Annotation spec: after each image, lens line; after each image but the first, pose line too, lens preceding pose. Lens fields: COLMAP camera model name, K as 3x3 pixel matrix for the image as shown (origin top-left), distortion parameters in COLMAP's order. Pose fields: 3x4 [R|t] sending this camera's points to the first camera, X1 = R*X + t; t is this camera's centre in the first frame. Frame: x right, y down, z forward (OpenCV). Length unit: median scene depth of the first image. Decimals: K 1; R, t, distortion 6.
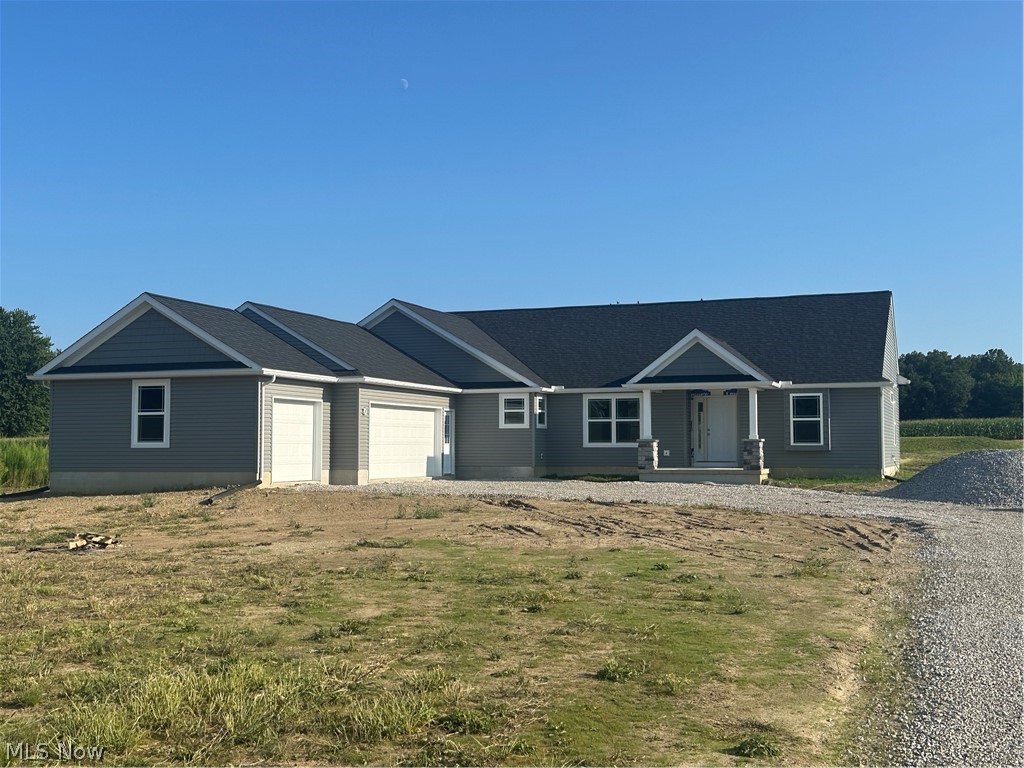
lens RADIAL K [[1191.6, 0, 511.5], [0, 1191.6, 383.6], [0, 0, 1]] dist [0.015800, 0.000000]
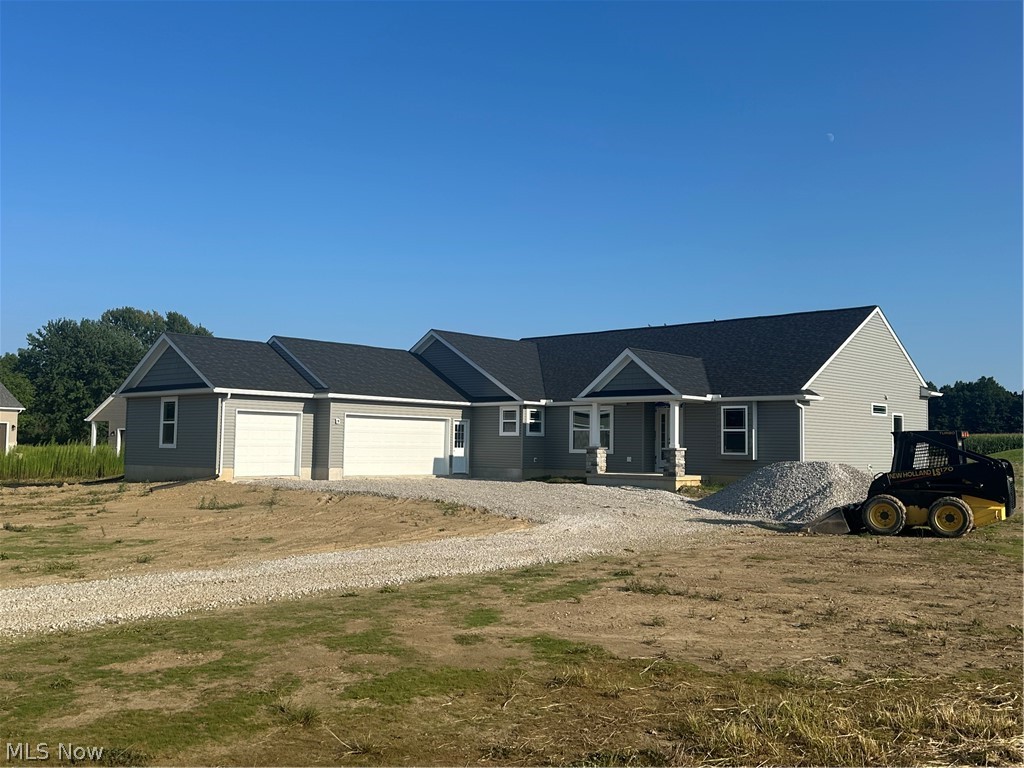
lens RADIAL K [[977.3, 0, 511.8], [0, 977.3, 379.5], [0, 0, 1]] dist [0.069969, 0.000000]
pose [[0.920916, -0.012262, -0.389569, 0.404633], [0.005405, 0.999811, -0.018691, -0.000026], [0.389724, 0.015107, 0.920808, 0.116294]]
